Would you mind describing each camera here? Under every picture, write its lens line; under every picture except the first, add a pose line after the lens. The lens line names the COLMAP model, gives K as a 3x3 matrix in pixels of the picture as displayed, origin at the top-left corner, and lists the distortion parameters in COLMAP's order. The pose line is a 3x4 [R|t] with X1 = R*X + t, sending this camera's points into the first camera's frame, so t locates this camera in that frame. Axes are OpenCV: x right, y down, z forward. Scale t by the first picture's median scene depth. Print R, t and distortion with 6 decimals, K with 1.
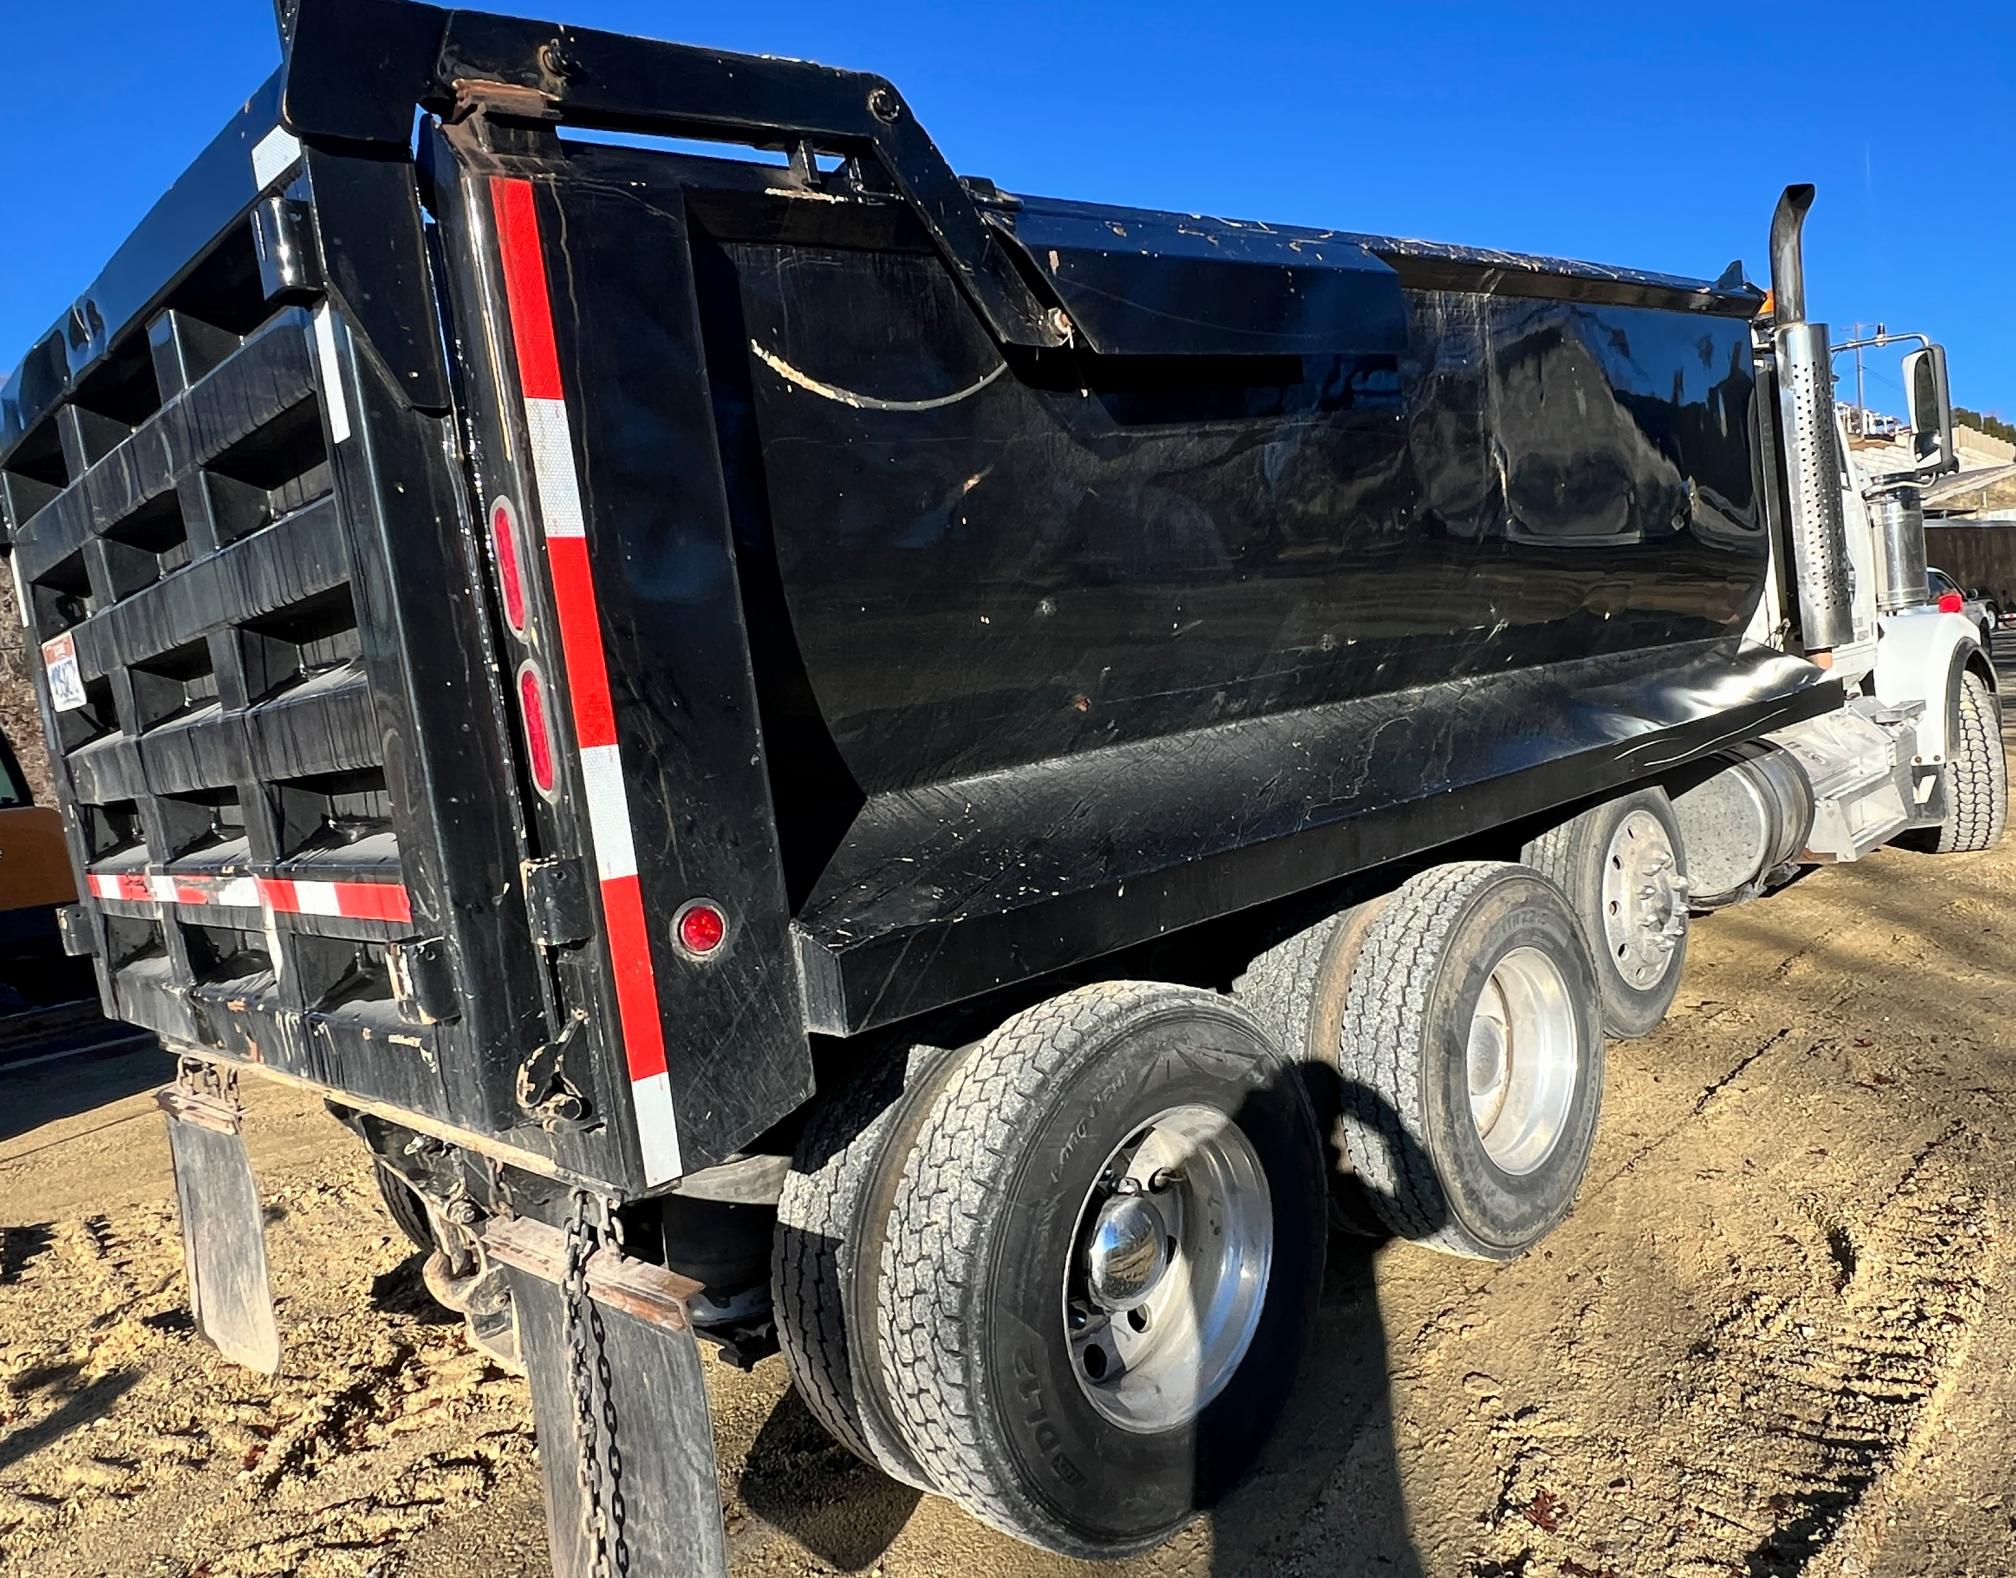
lens RADIAL K [[1625.9, 0, 1008.8], [0, 1625.9, 762.8], [0, 0, 1]] dist [0.015820, 0.006200]
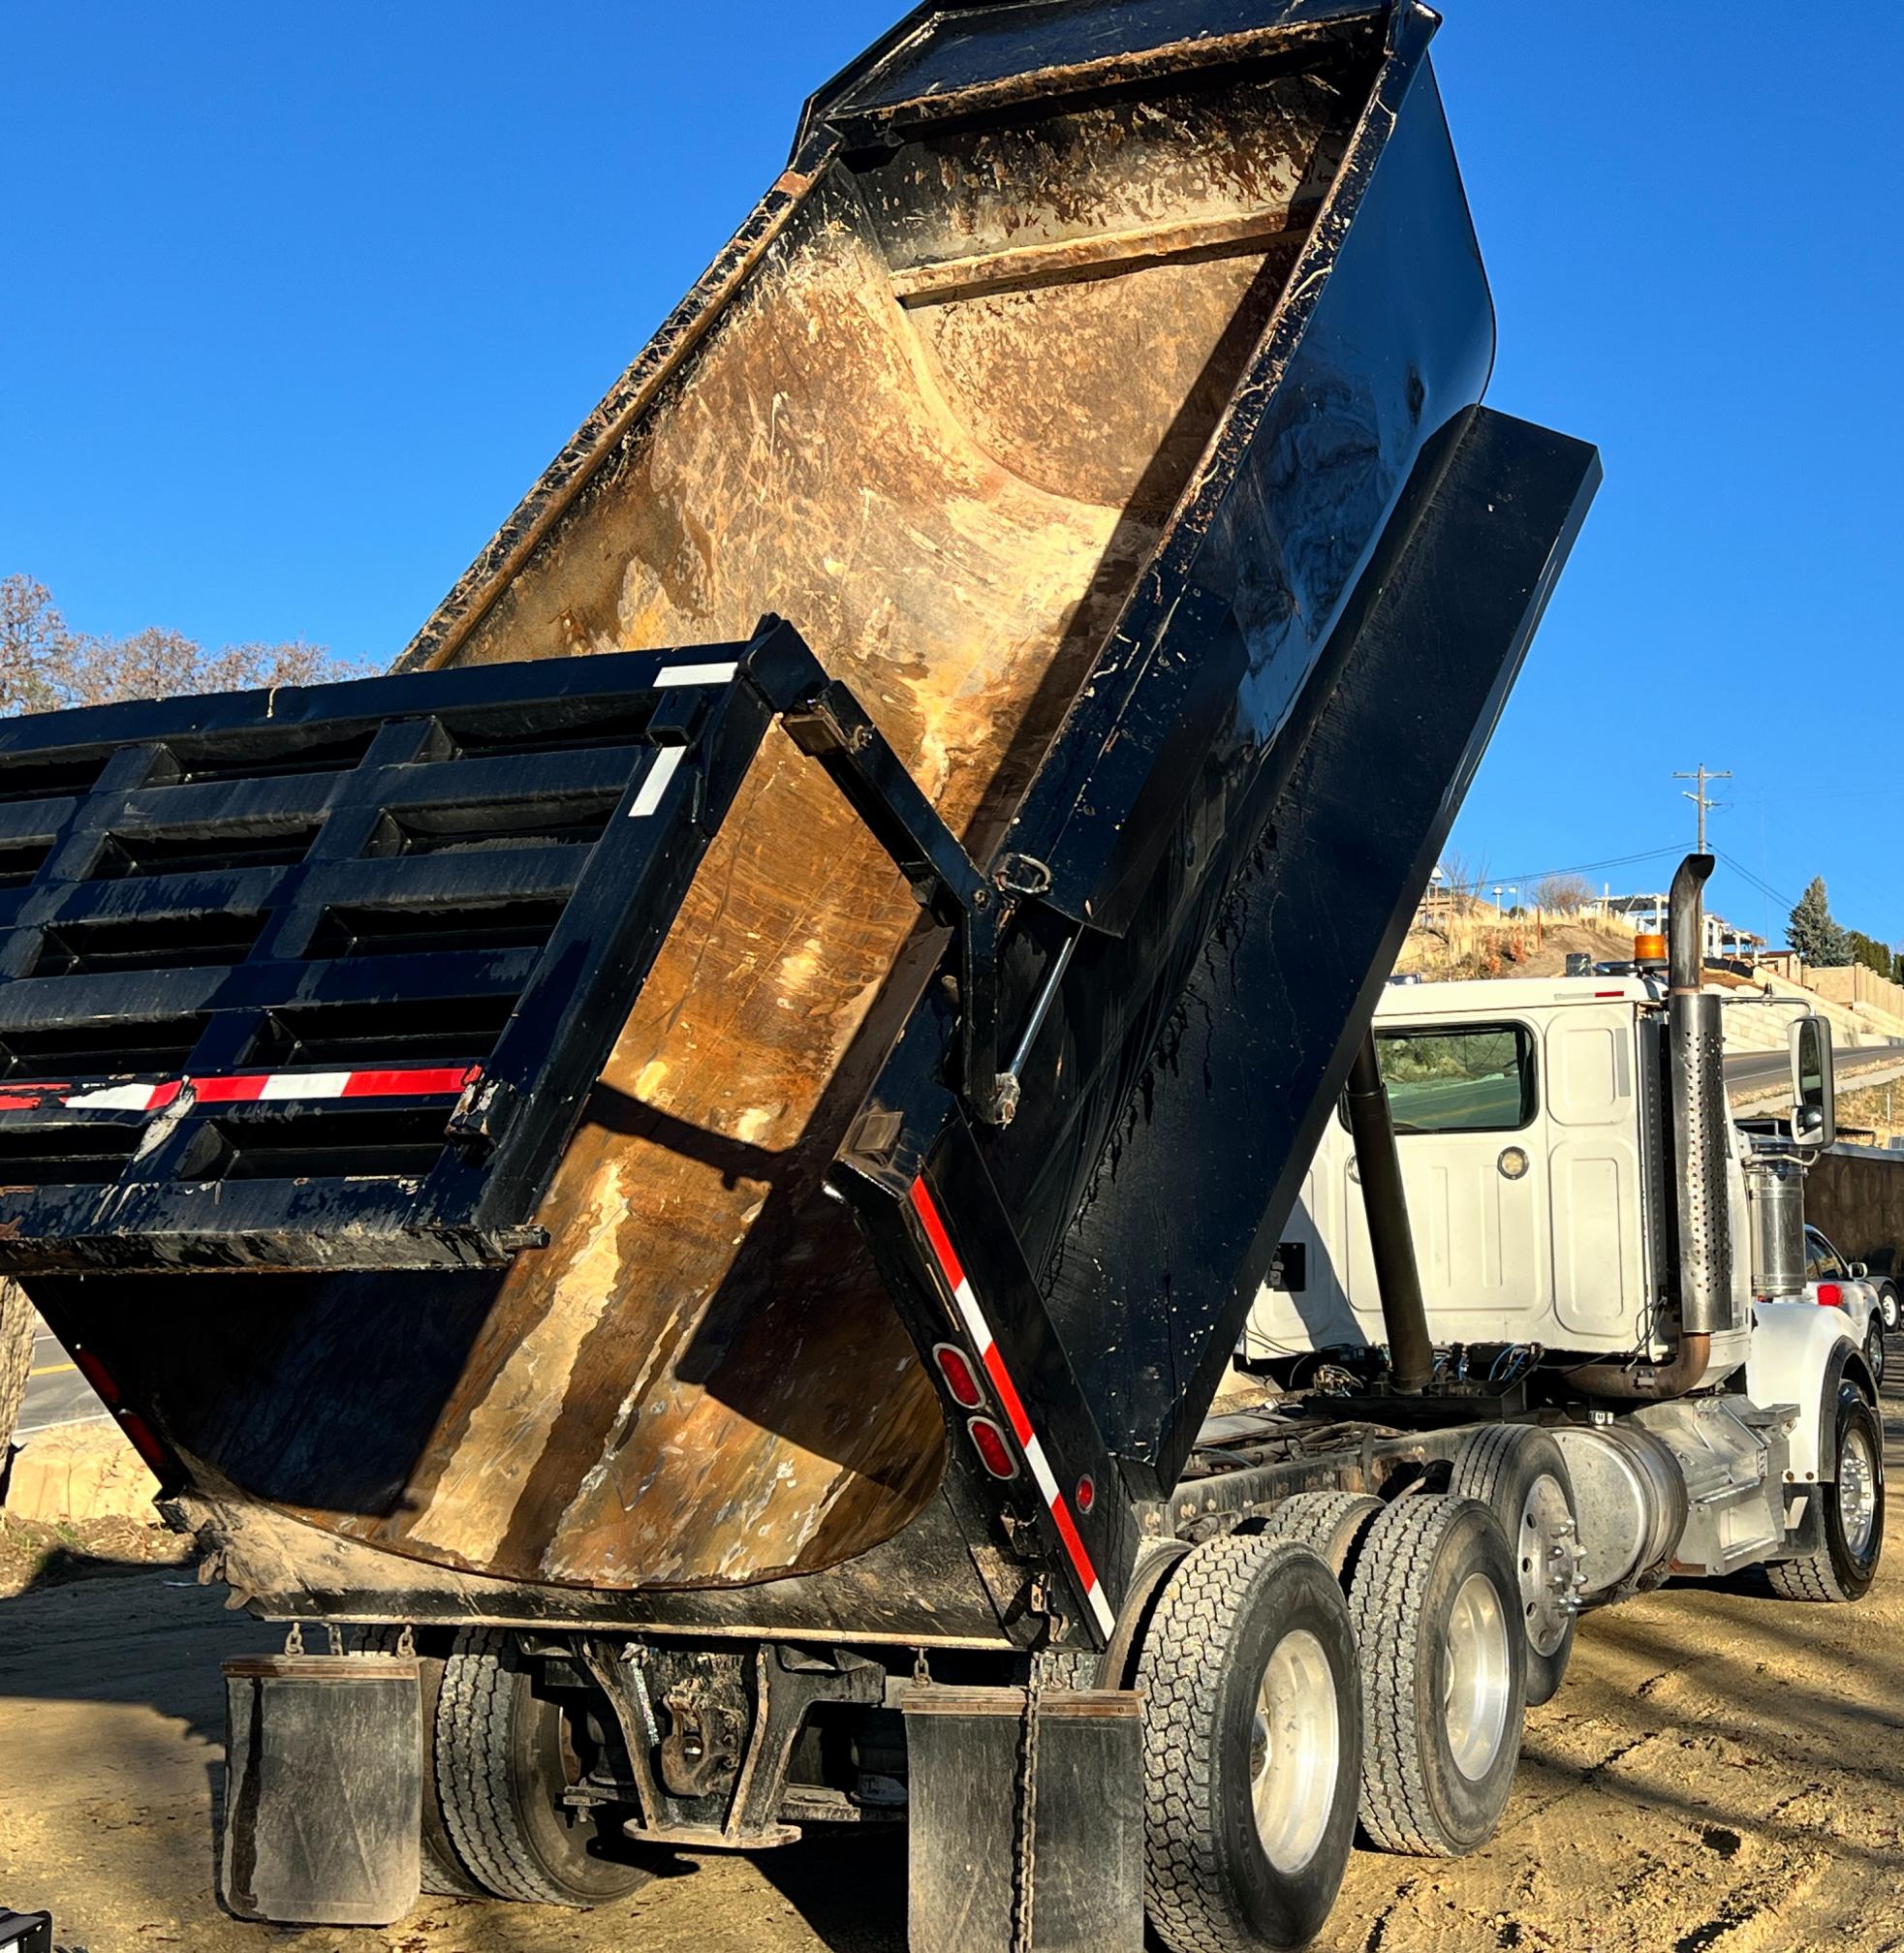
lens RADIAL K [[3339.6, 0, 952.0], [0, 3339.6, 976.5], [0, 0, 1]] dist [0.343340, -1.094257]
pose [[0.959727, 0.113027, 0.257193, -0.616688], [-0.075232, 0.985461, -0.152341, 0.080490], [-0.270672, 0.126856, 0.954277, -1.077561]]
